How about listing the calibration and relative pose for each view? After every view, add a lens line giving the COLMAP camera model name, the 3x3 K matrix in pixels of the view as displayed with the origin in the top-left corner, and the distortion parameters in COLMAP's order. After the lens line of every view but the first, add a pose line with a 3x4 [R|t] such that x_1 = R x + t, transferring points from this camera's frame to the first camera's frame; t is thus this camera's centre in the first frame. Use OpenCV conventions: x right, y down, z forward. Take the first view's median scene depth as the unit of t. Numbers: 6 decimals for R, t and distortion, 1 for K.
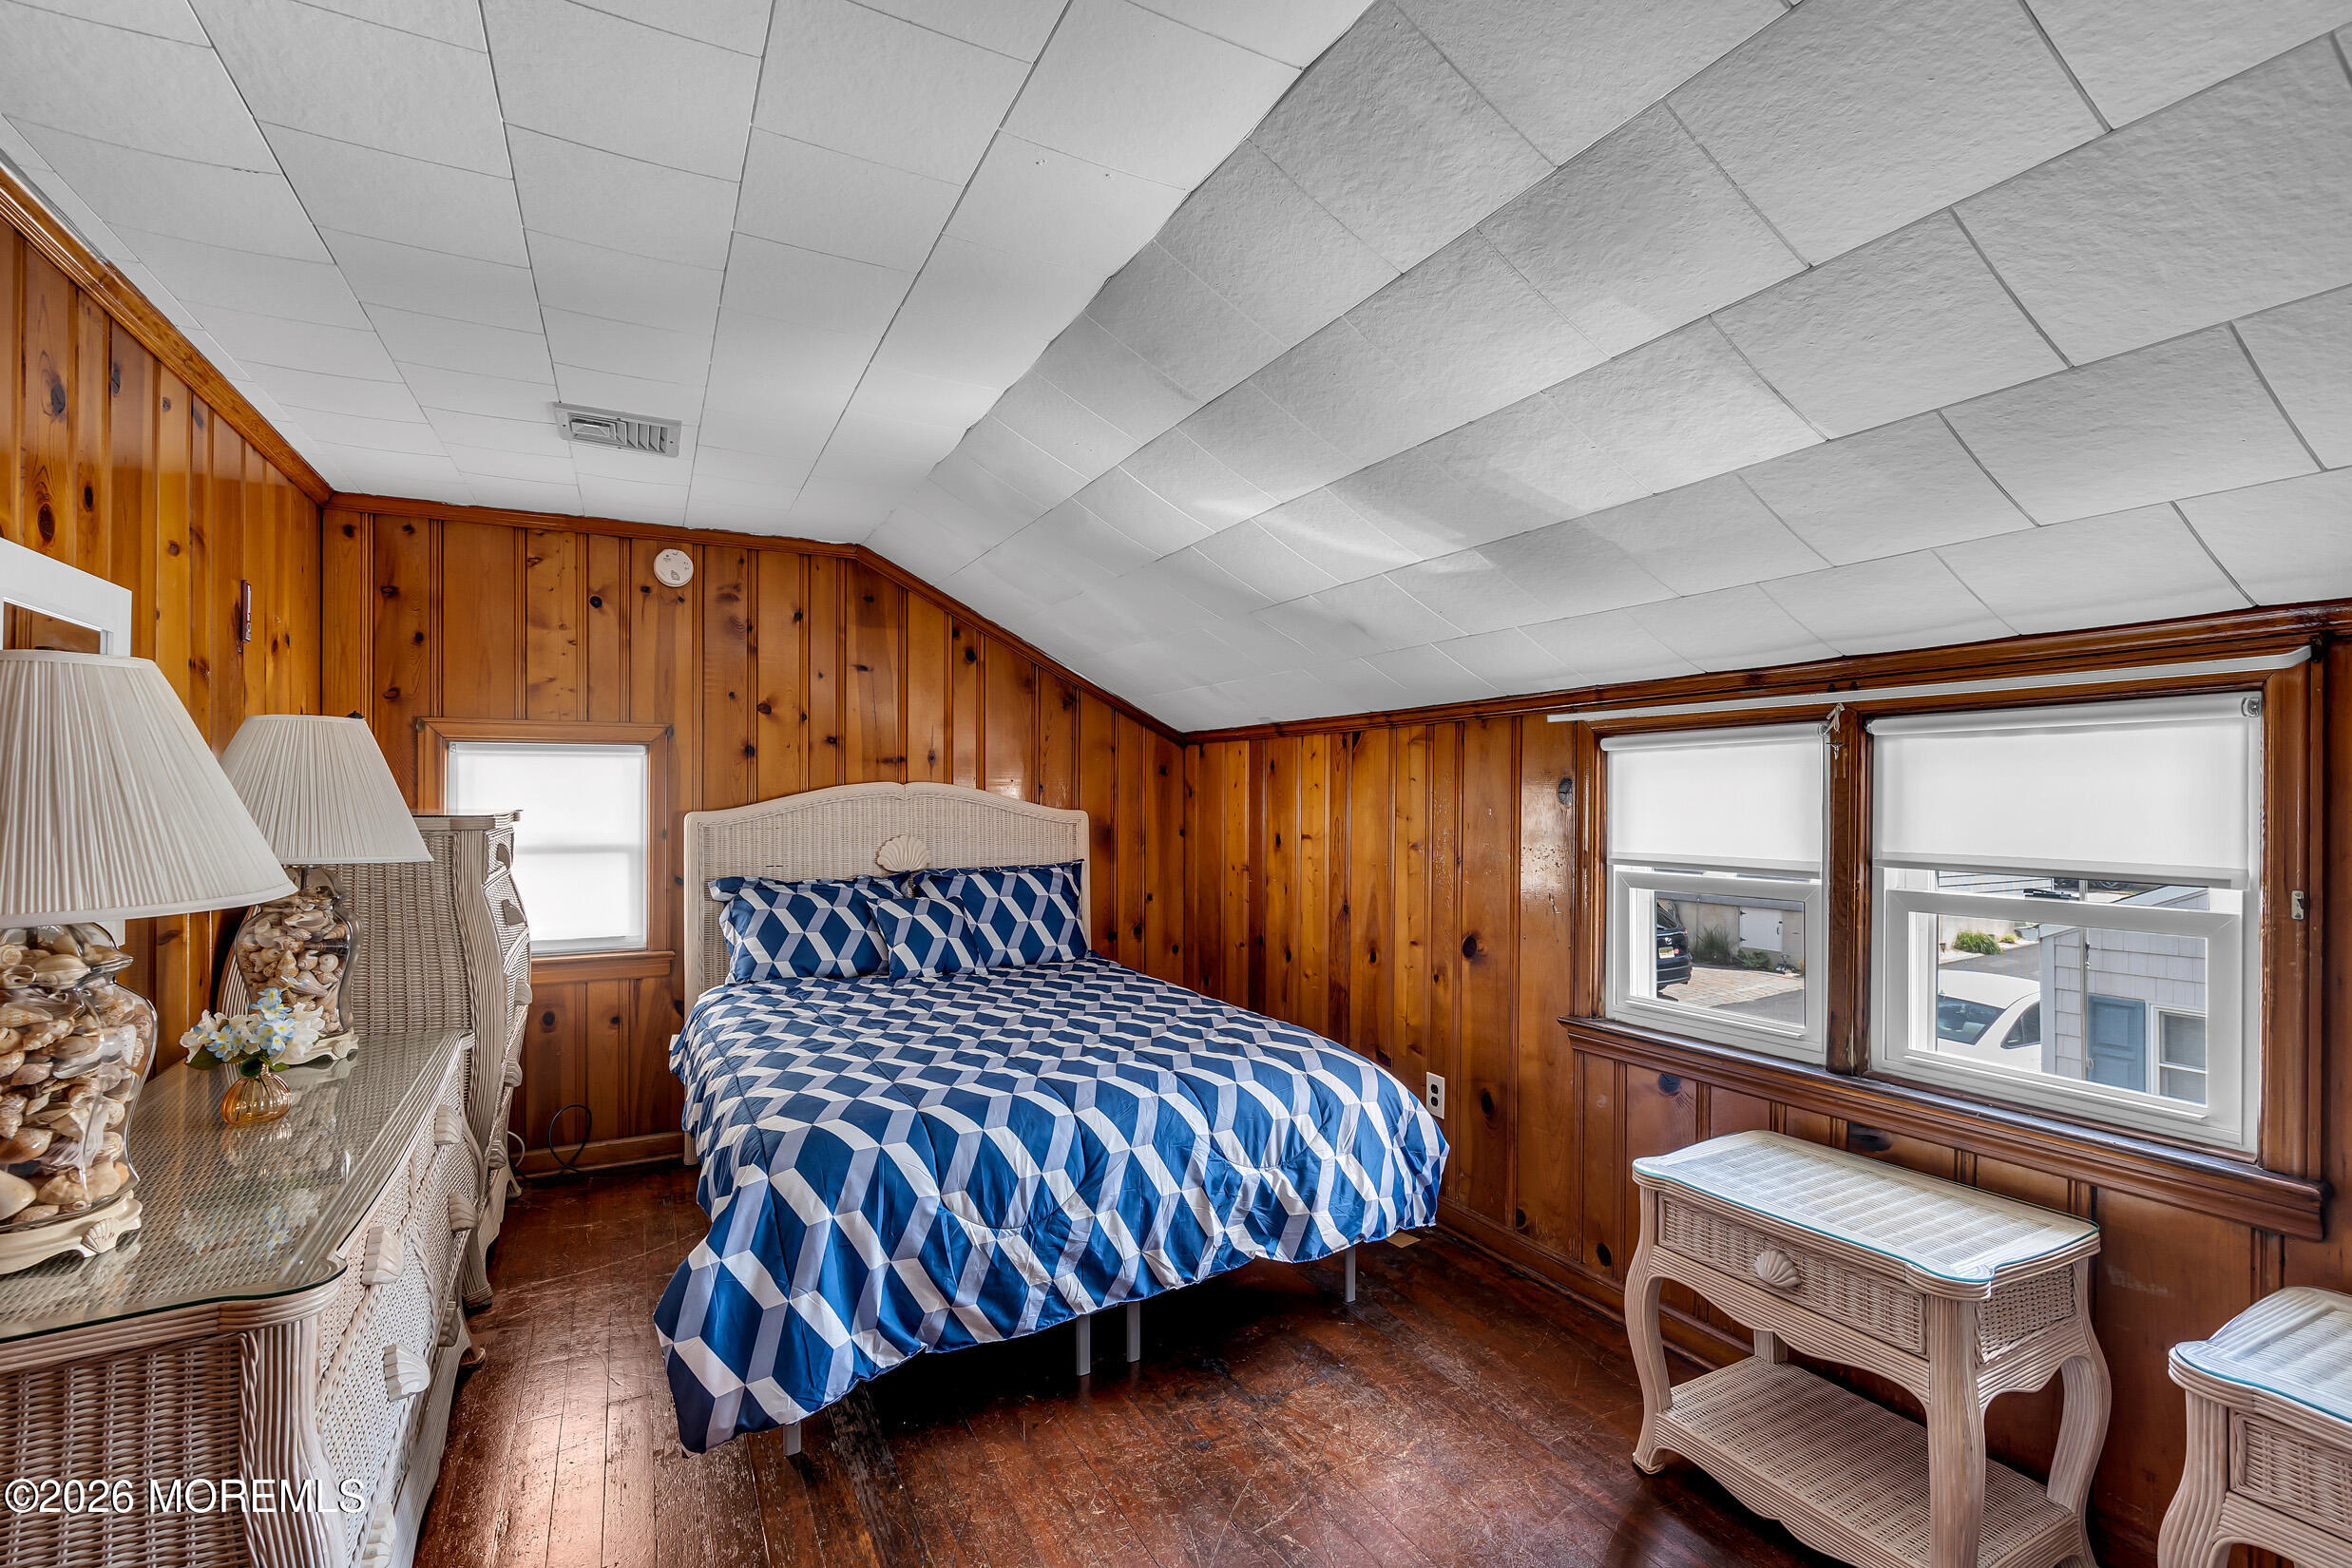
lens RADIAL K [[1071.6, 0, 1182.7], [0, 1071.6, 796.6], [0, 0, 1]] dist [-0.006933, 0.002603]
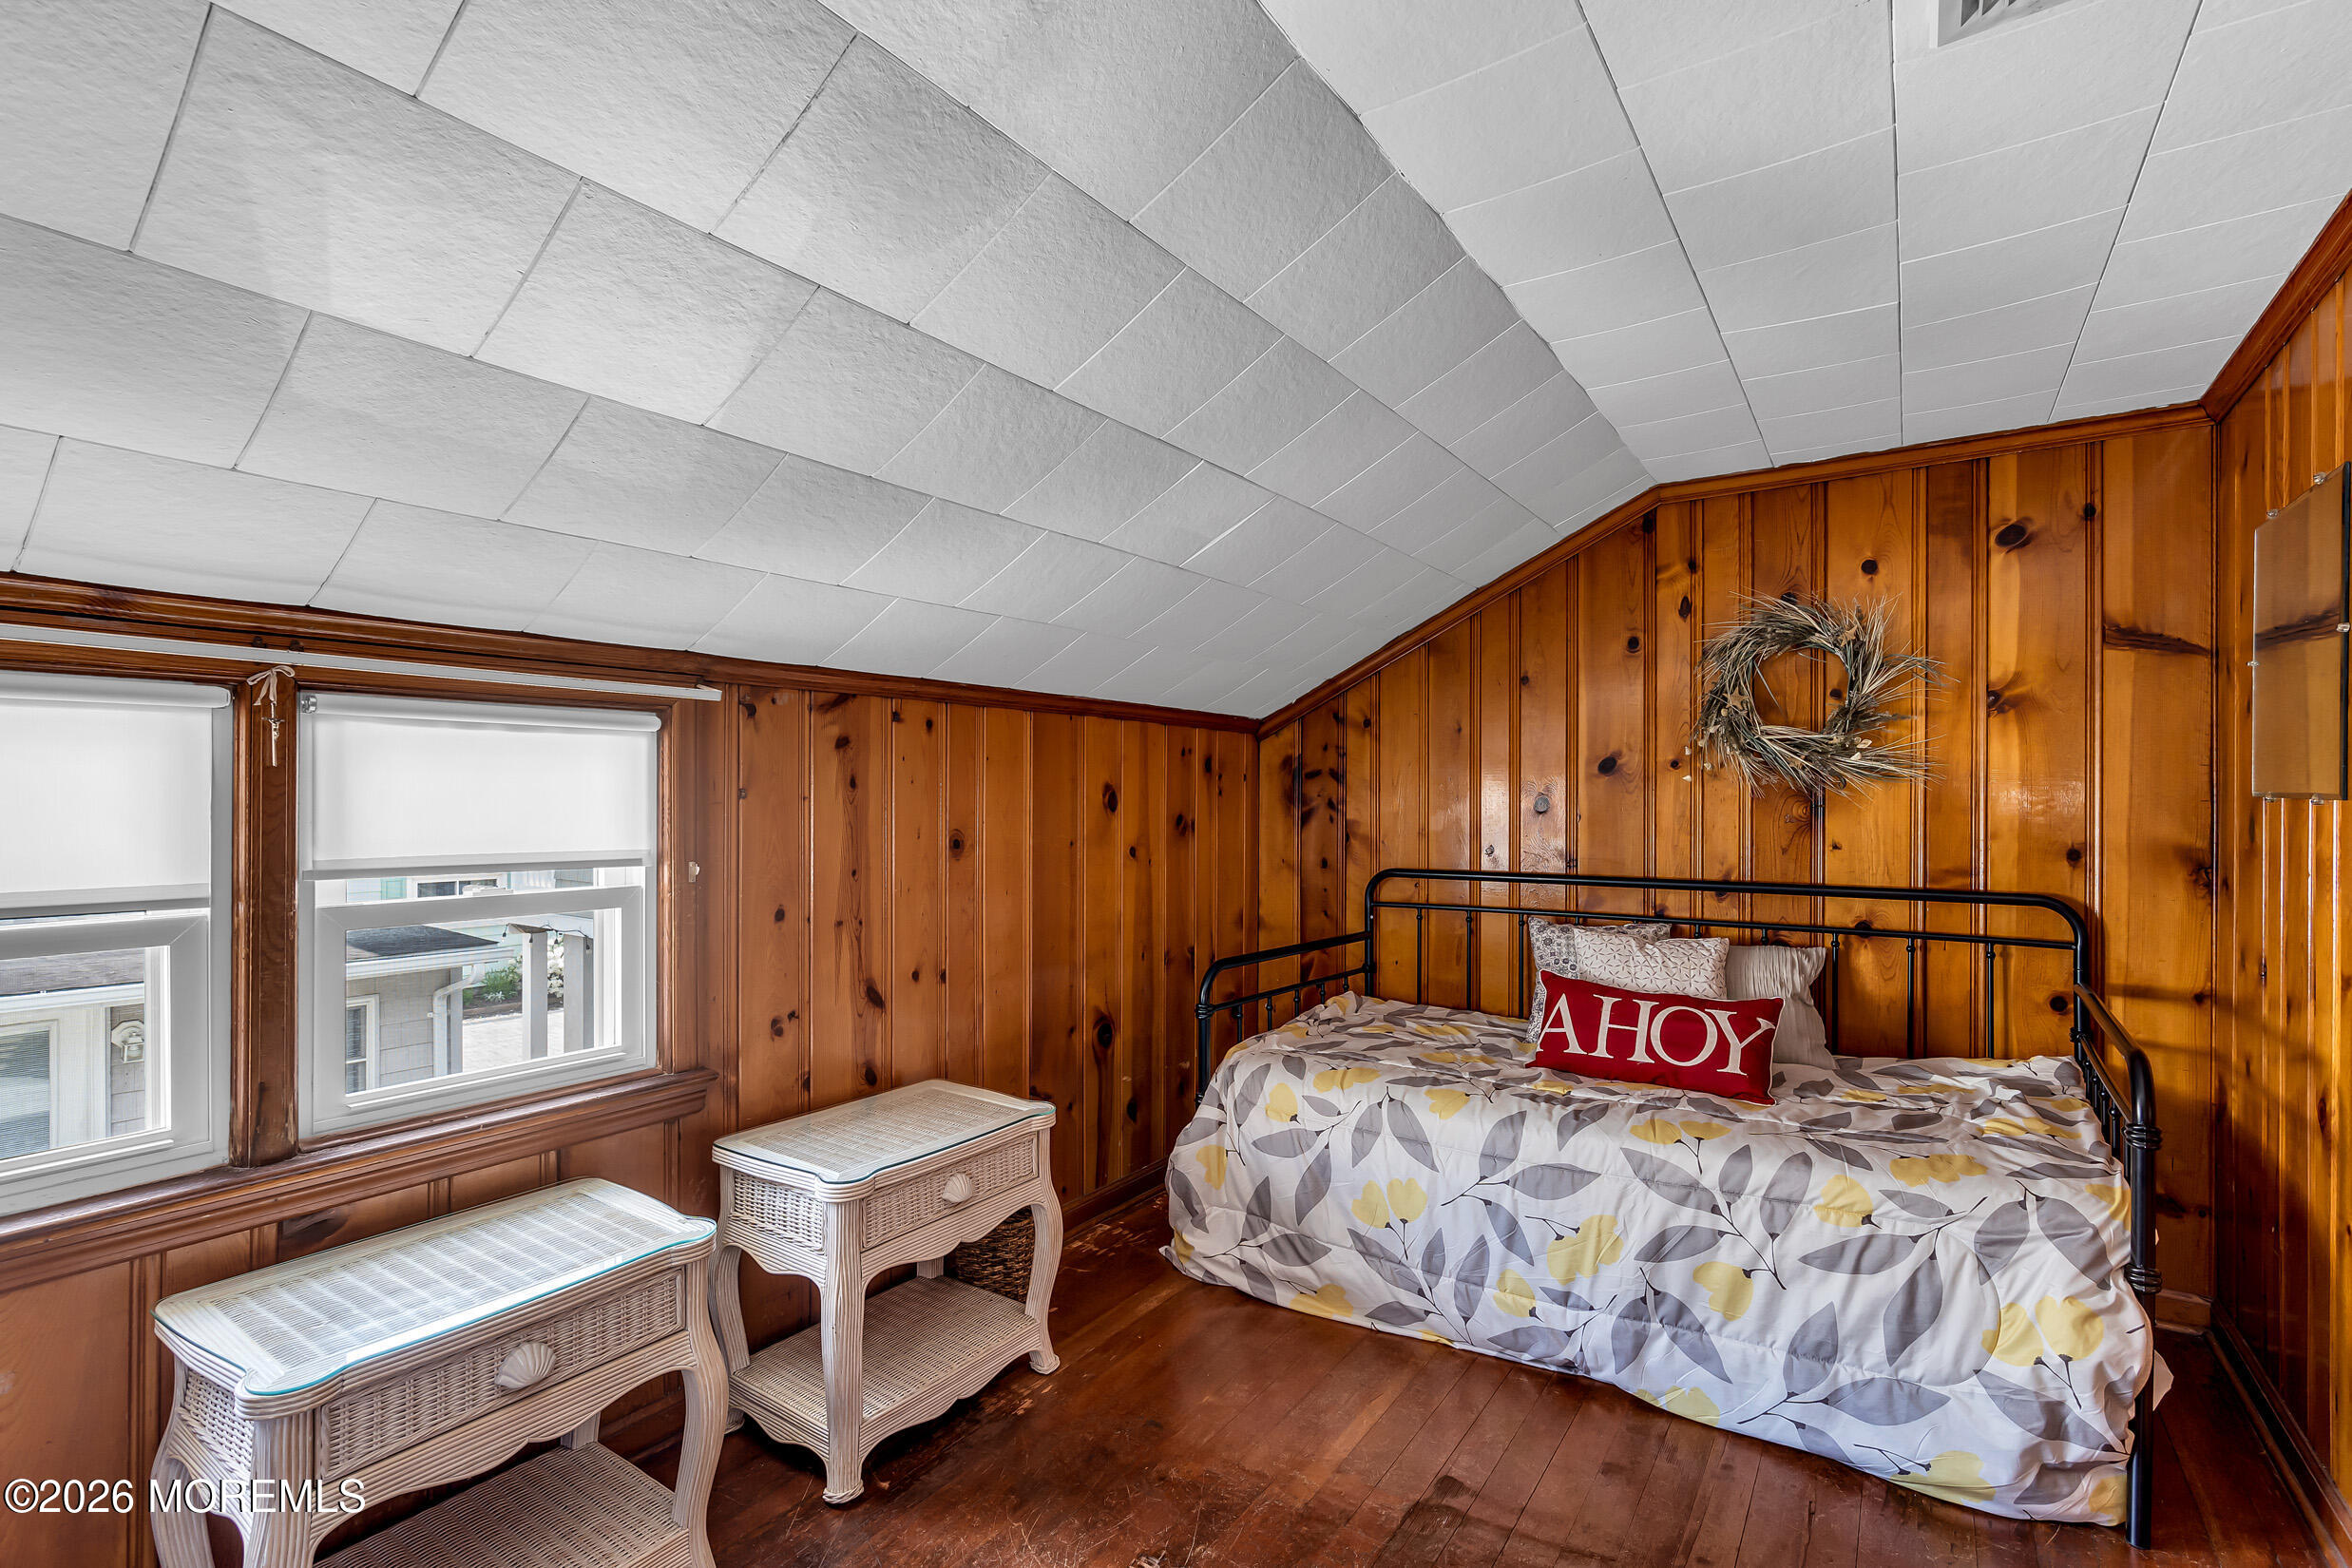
lens RADIAL K [[1071.6, 0, 1178.7], [0, 1071.6, 793.0], [0, 0, 1]] dist [-0.006933, 0.002603]
pose [[-0.479873, -0.004670, 0.877326, -0.348697], [-0.011219, 0.999937, -0.000815, -0.004785], [-0.877266, -0.010234, -0.479895, 0.826003]]
